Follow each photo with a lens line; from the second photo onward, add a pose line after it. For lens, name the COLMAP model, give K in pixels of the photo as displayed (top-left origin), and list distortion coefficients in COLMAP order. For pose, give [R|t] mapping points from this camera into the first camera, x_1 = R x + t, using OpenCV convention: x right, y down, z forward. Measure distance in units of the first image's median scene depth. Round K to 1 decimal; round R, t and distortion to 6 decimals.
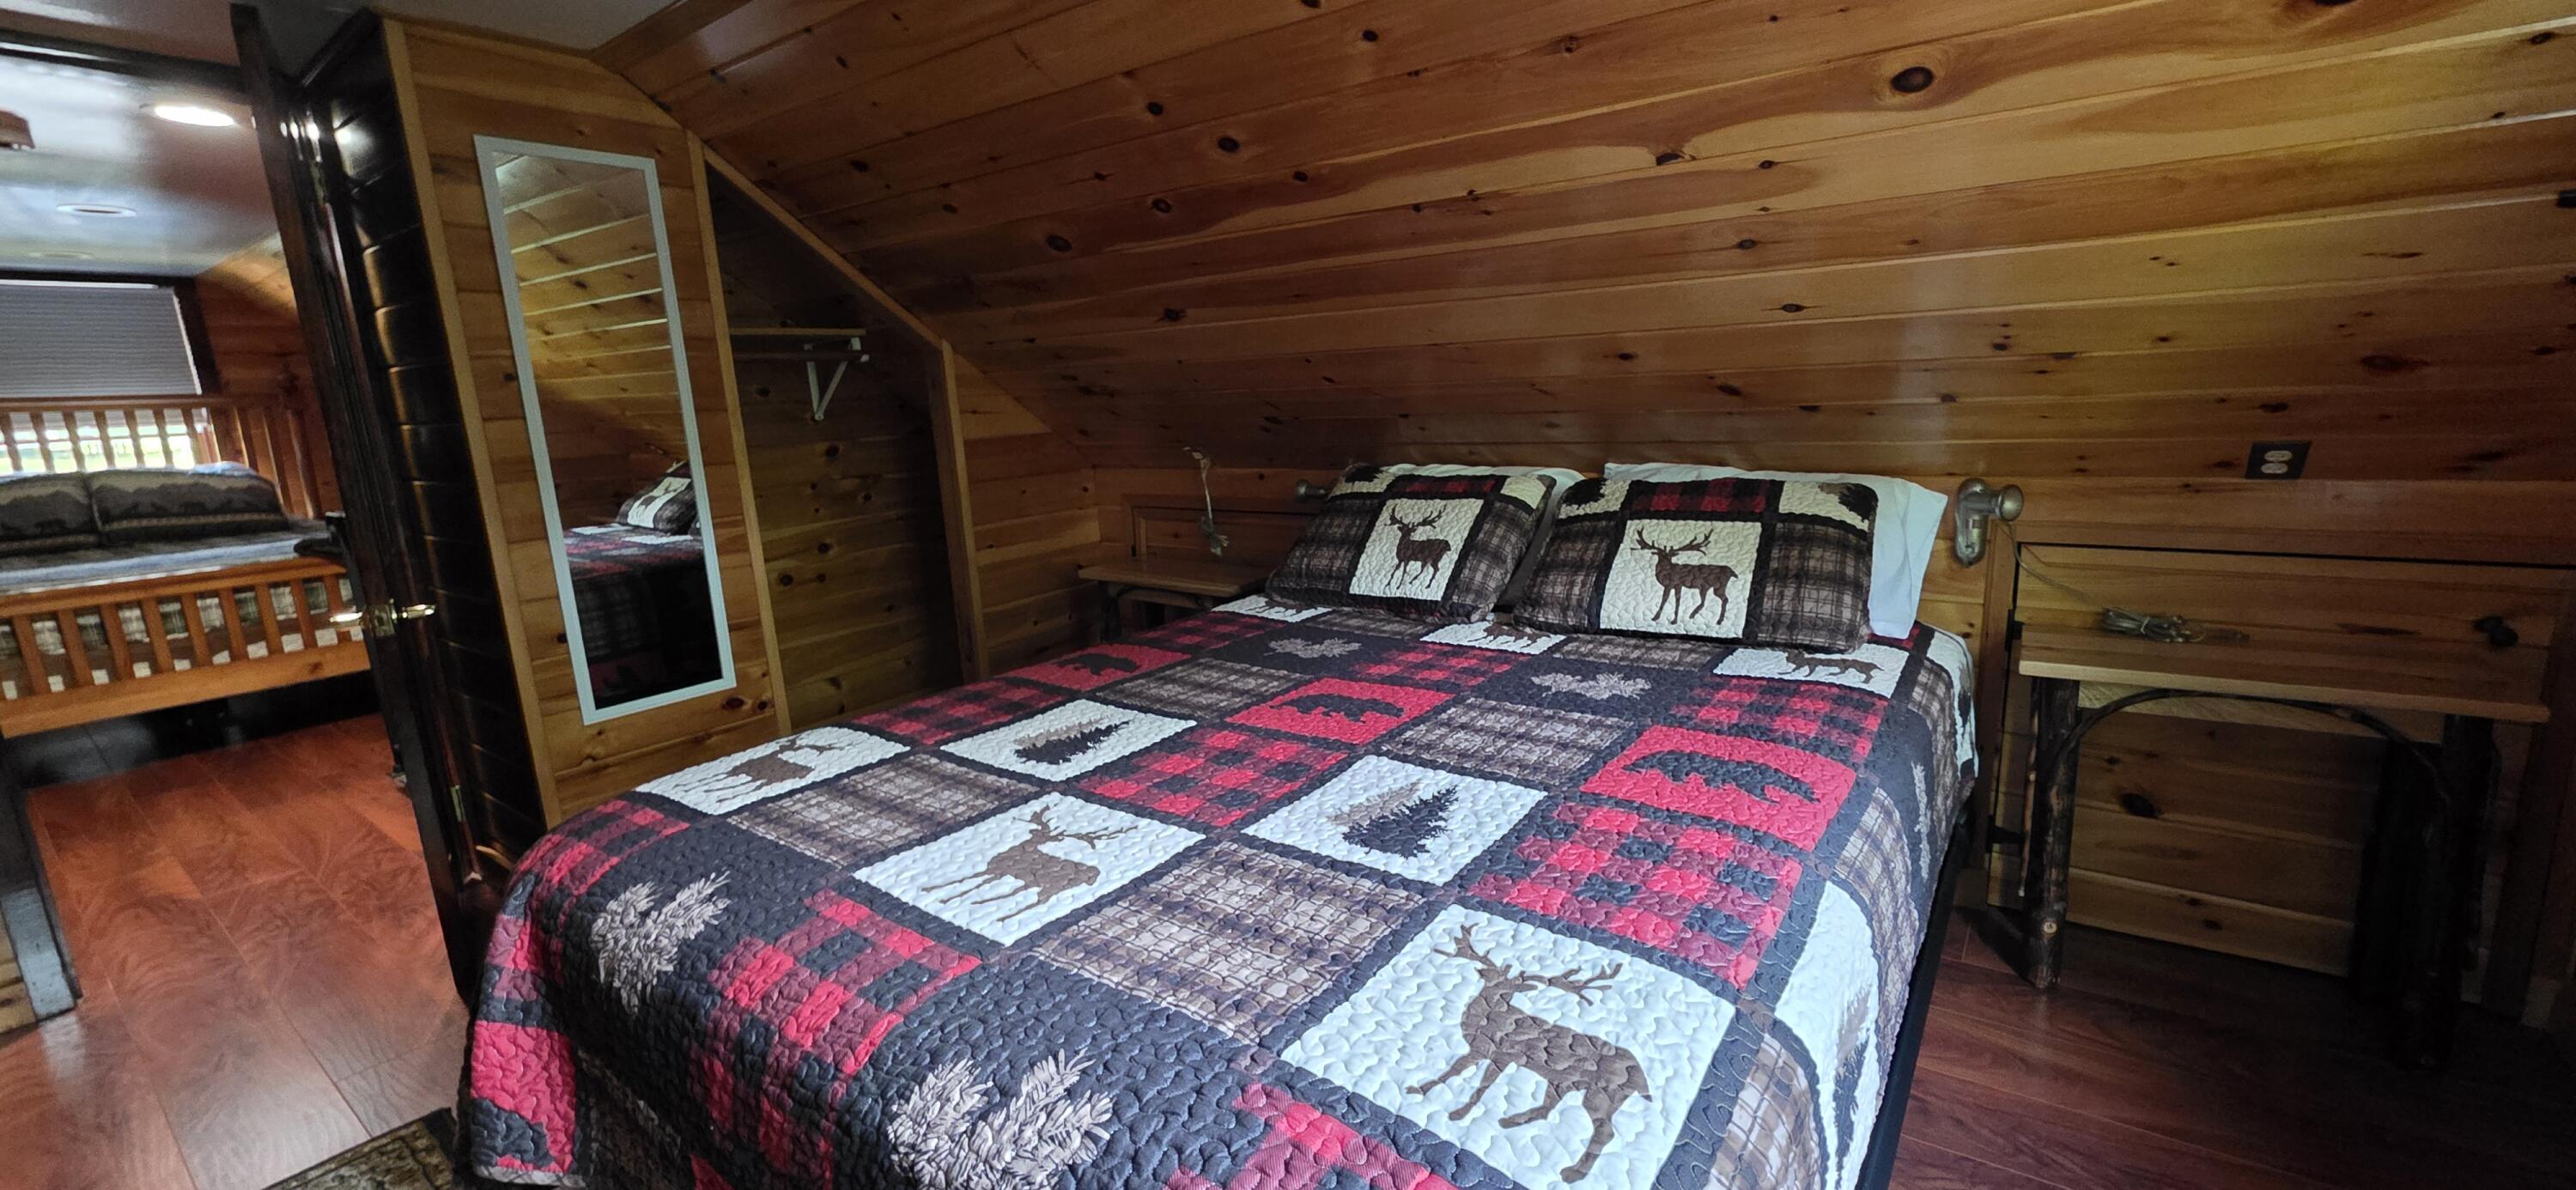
lens RADIAL K [[1024.8, 0, 1295.7], [0, 1024.8, 592.0], [0, 0, 1]] dist [0.003418, -0.001227]
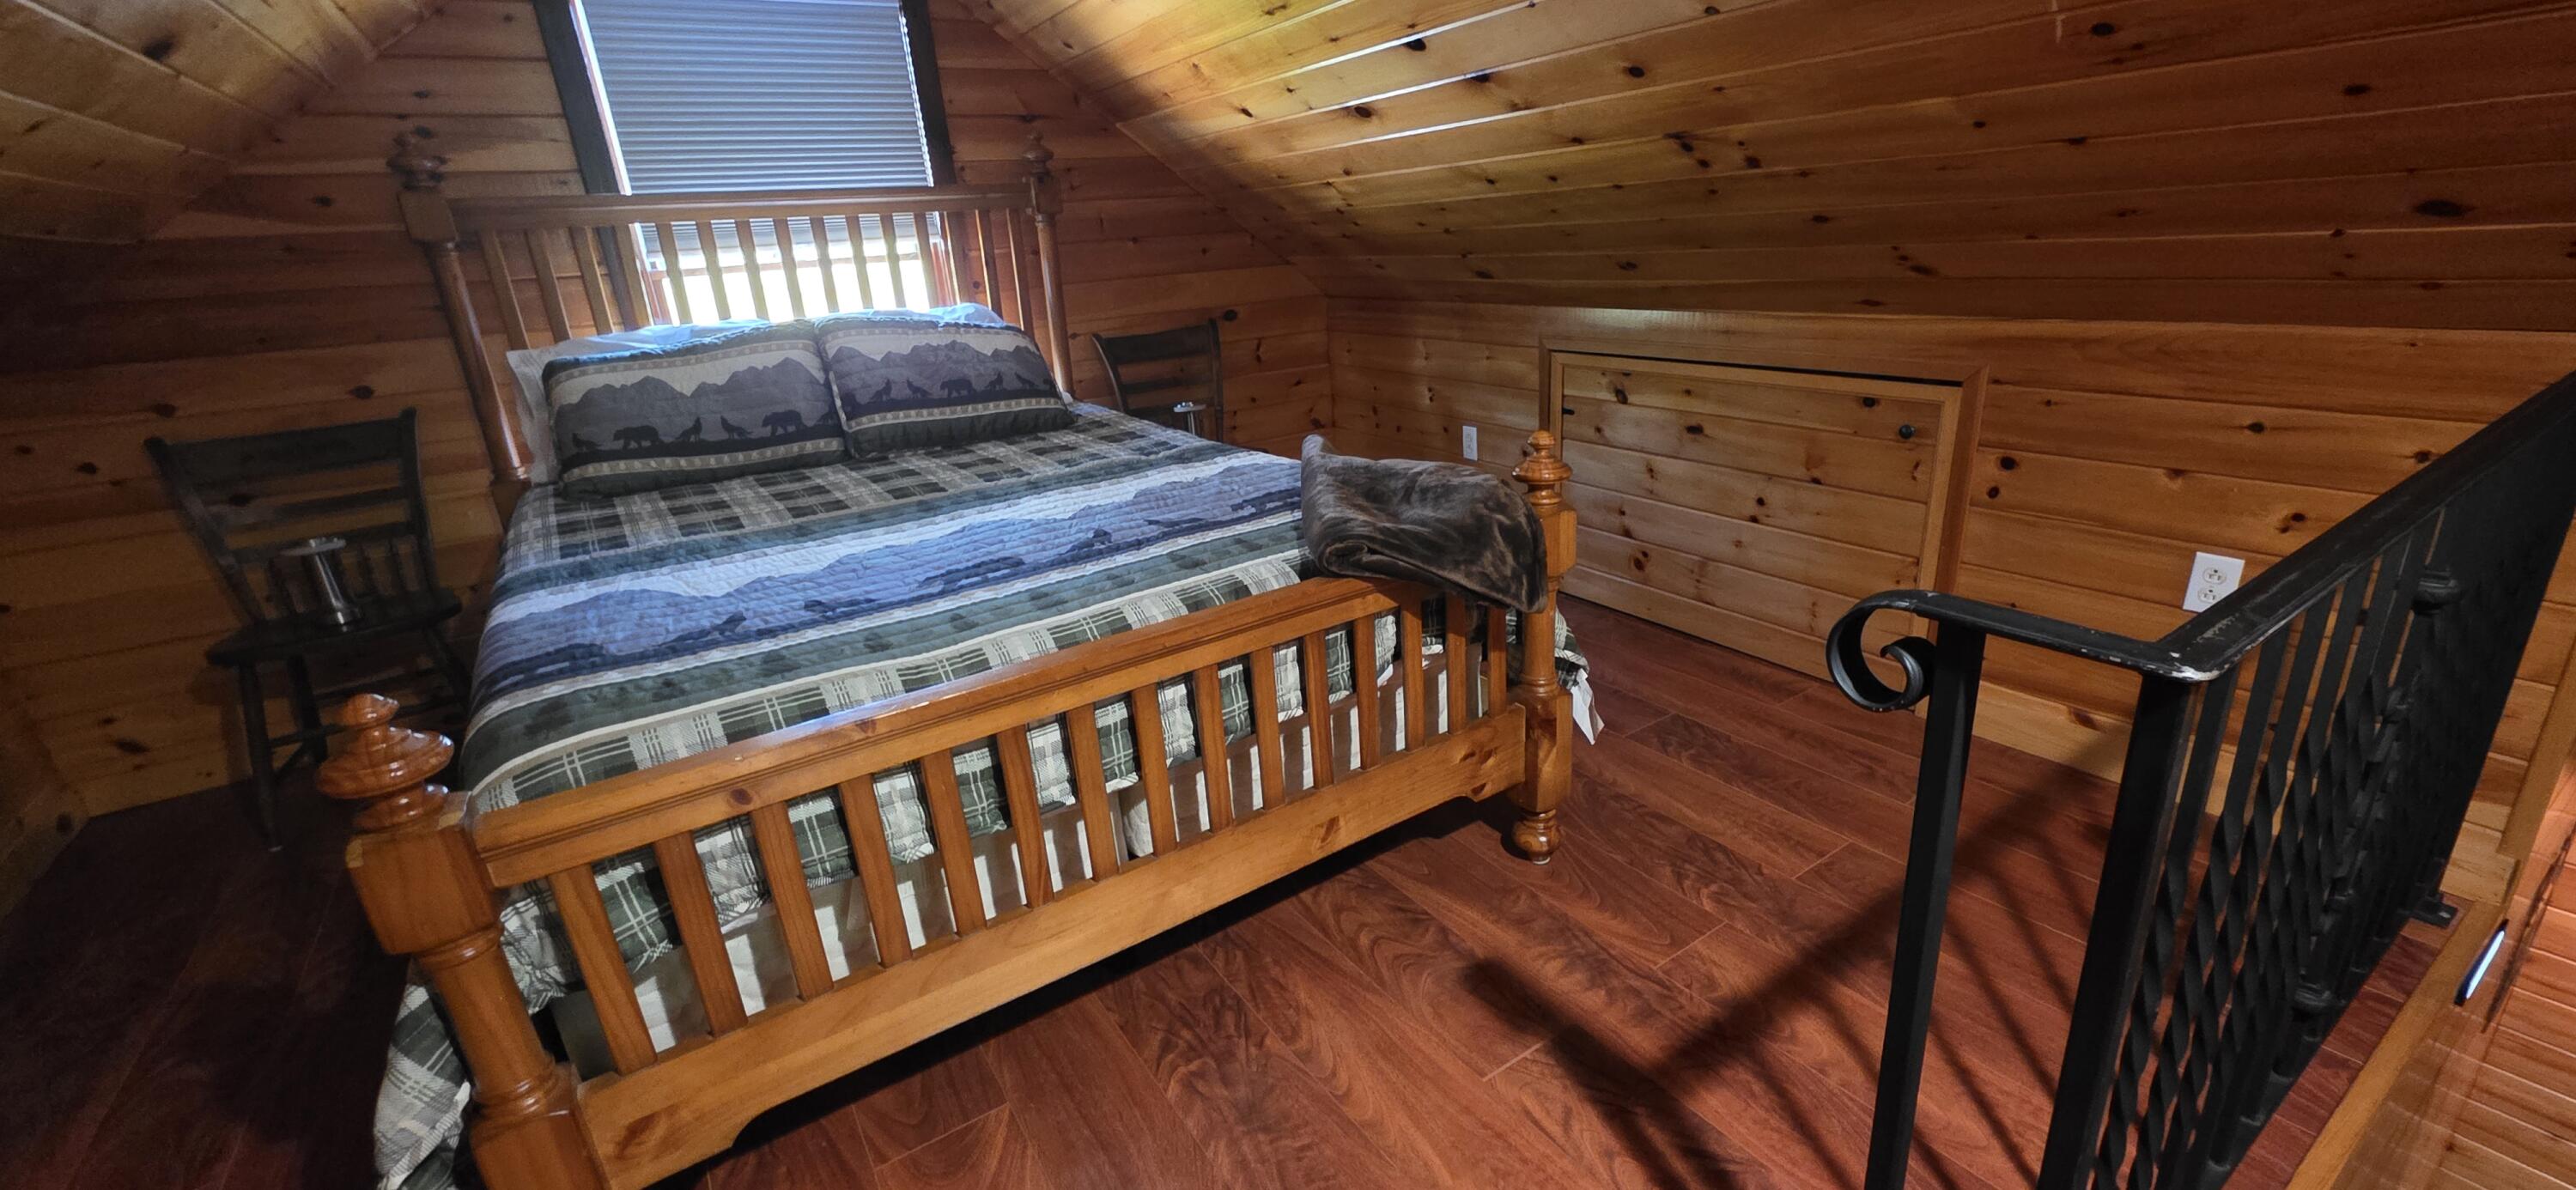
lens RADIAL K [[1024.8, 0, 1293.2], [0, 1024.8, 586.8], [0, 0, 1]] dist [0.003418, -0.001227]
pose [[0.939919, 0.101608, -0.325928, -0.725278], [-0.047516, 0.984326, 0.169837, -0.082325], [0.338076, -0.144147, 0.930014, 0.533809]]
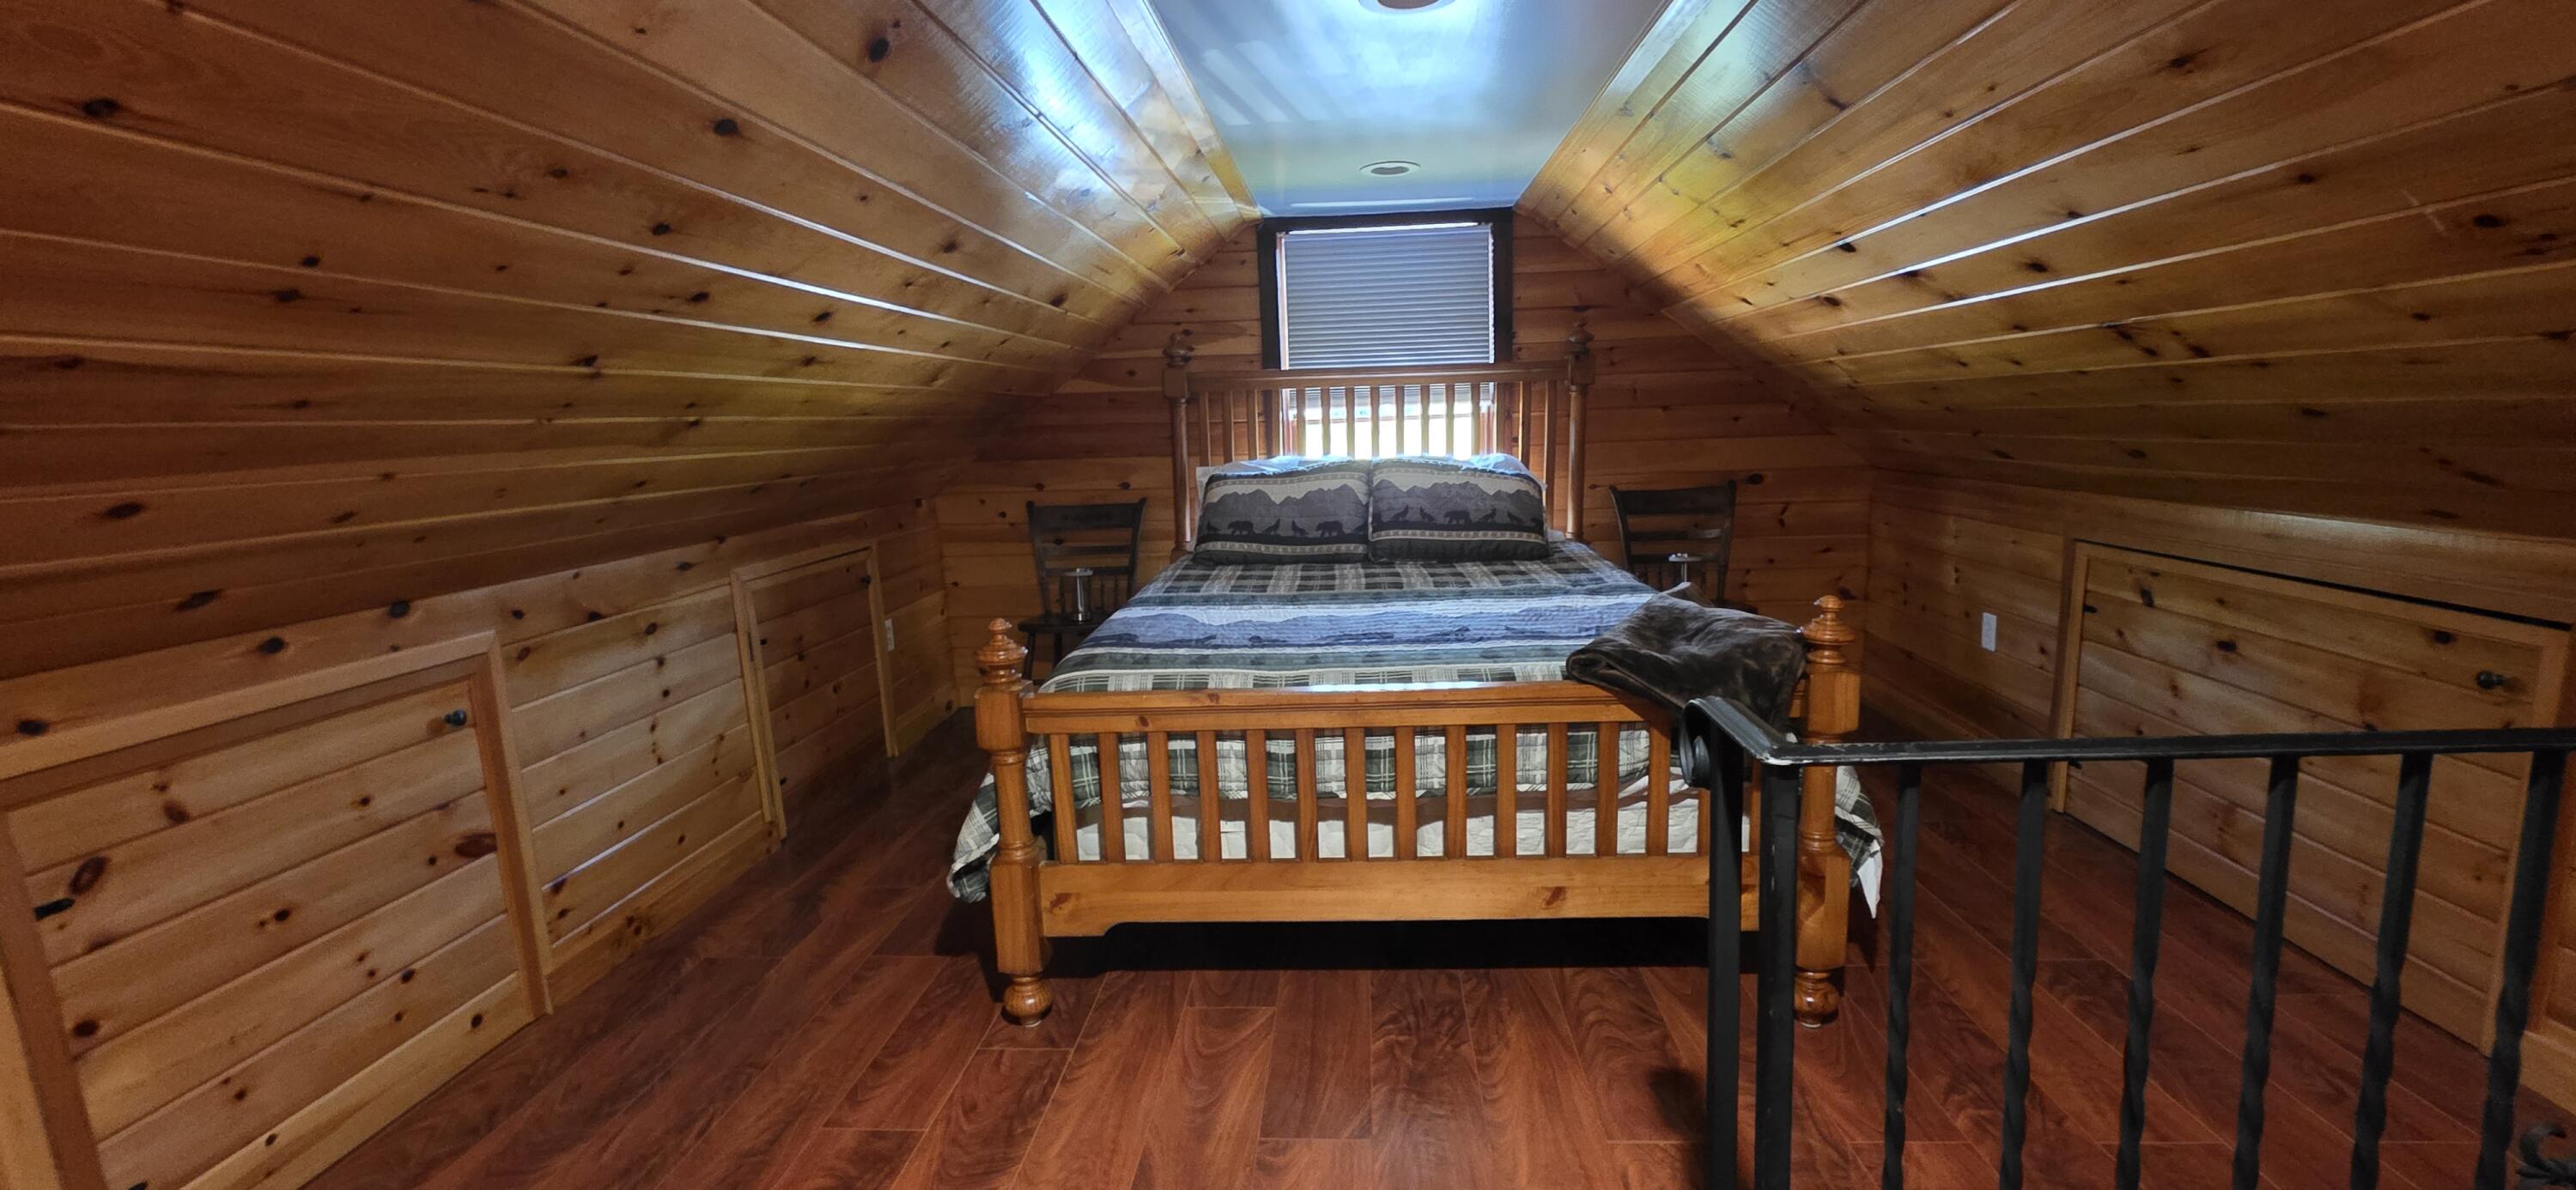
lens RADIAL K [[1024.8, 0, 1300.1], [0, 1024.8, 587.3], [0, 0, 1]] dist [0.003418, -0.001227]
pose [[0.544665, 0.163850, -0.822492, -0.548542], [-0.152567, 0.983723, 0.094937, -0.088843], [0.824660, 0.073776, 0.560797, 0.523156]]
